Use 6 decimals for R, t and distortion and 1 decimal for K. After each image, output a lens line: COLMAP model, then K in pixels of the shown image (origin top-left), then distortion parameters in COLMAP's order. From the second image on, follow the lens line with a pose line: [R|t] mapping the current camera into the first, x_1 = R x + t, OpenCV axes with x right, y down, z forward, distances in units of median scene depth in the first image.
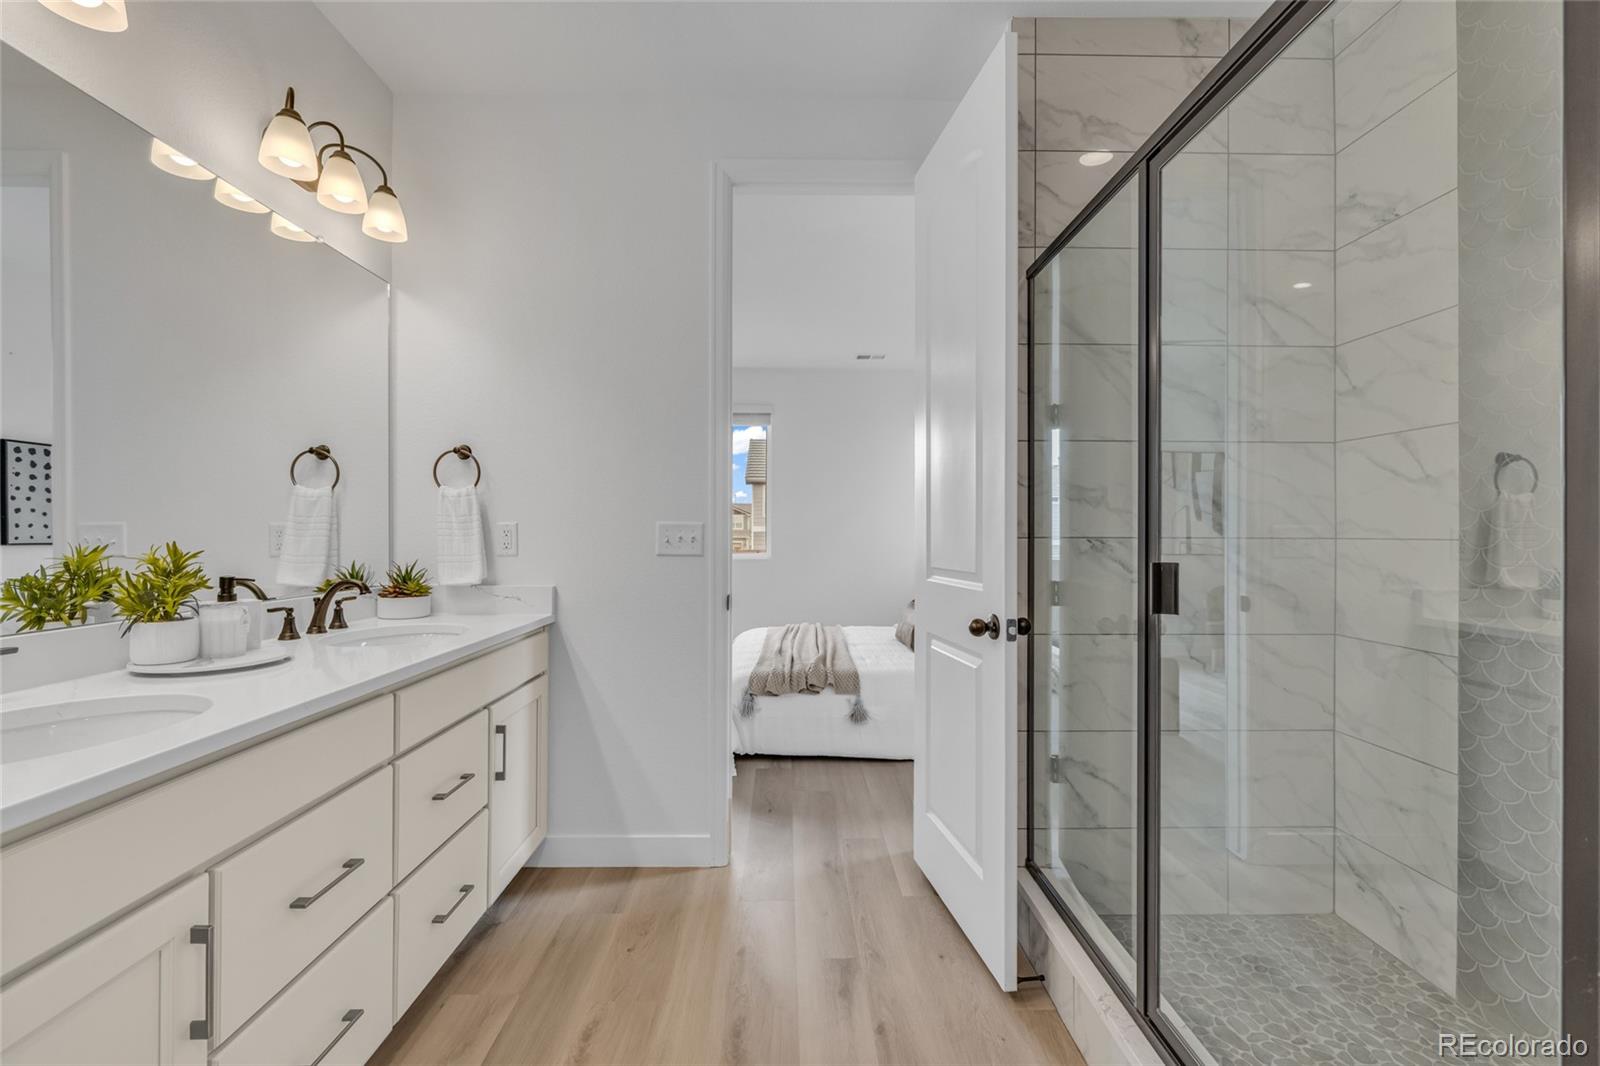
lens RADIAL K [[673.5, 0, 794.0], [0, 673.5, 528.1], [0, 0, 1]] dist [0.001384, 0.000452]
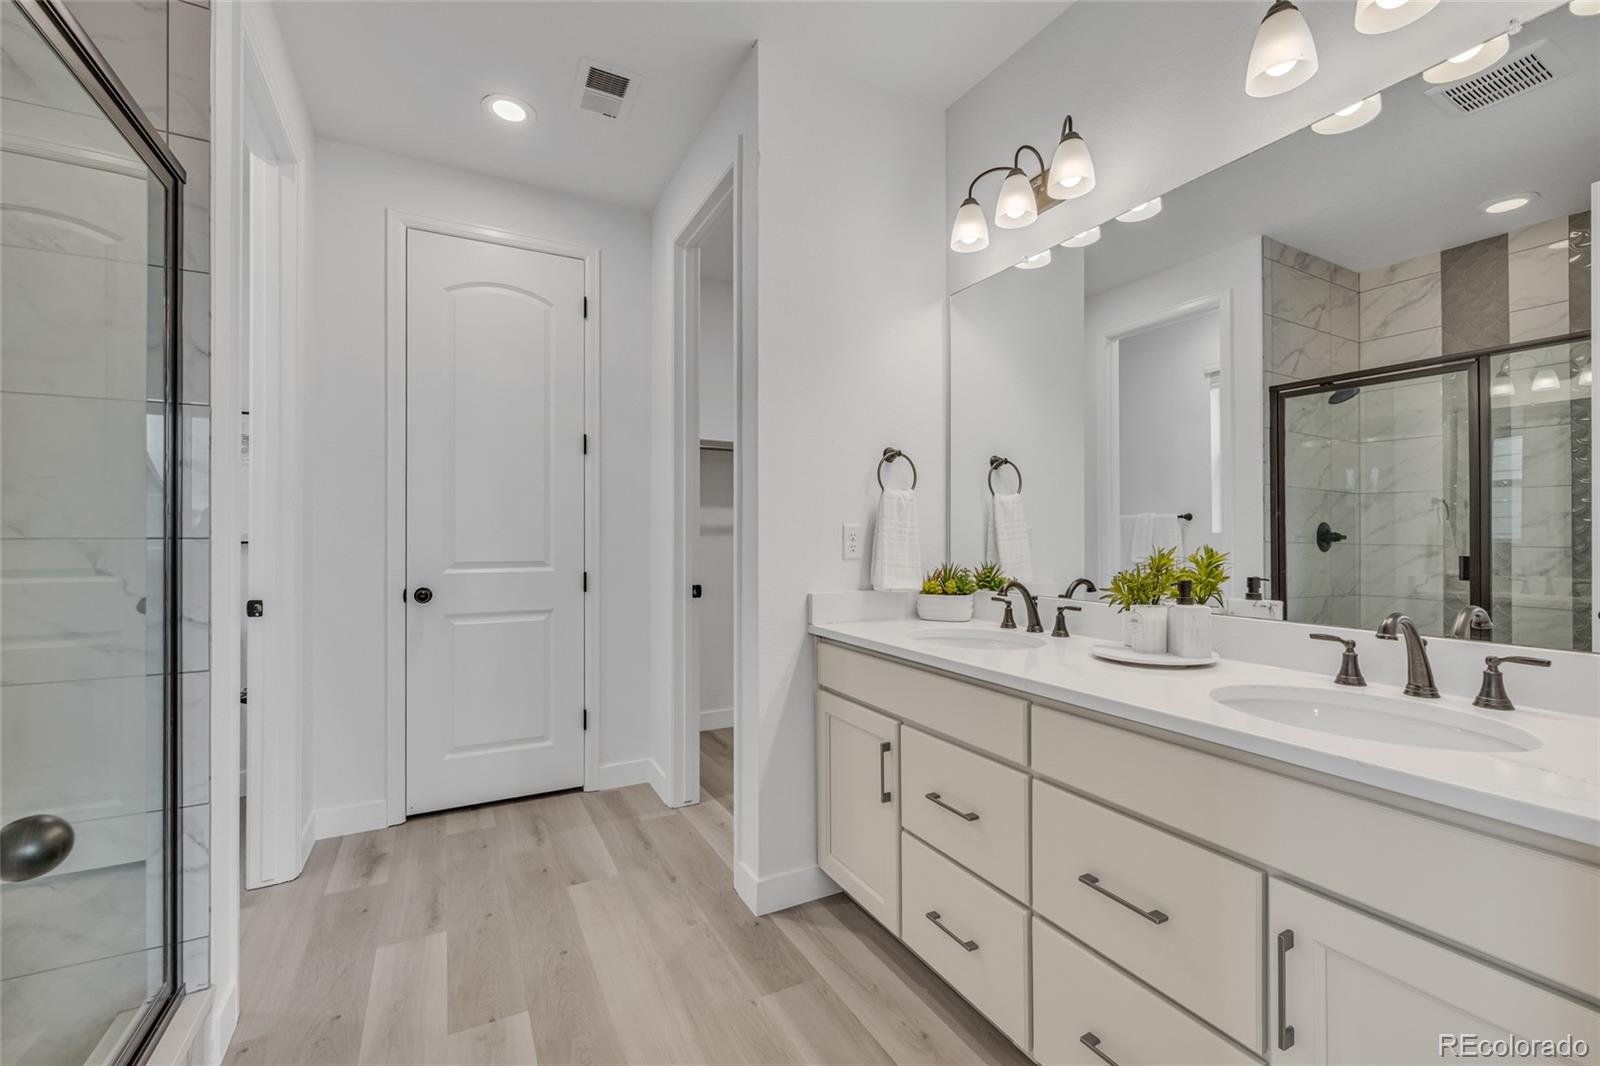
lens RADIAL K [[673.5, 0, 794.0], [0, 673.5, 528.1], [0, 0, 1]] dist [0.001384, 0.000452]
pose [[-0.891065, -0.004770, -0.453851, 0.134090], [-0.000618, 0.999957, -0.009296, 0.007033], [0.453876, -0.008002, -0.891029, 1.684575]]
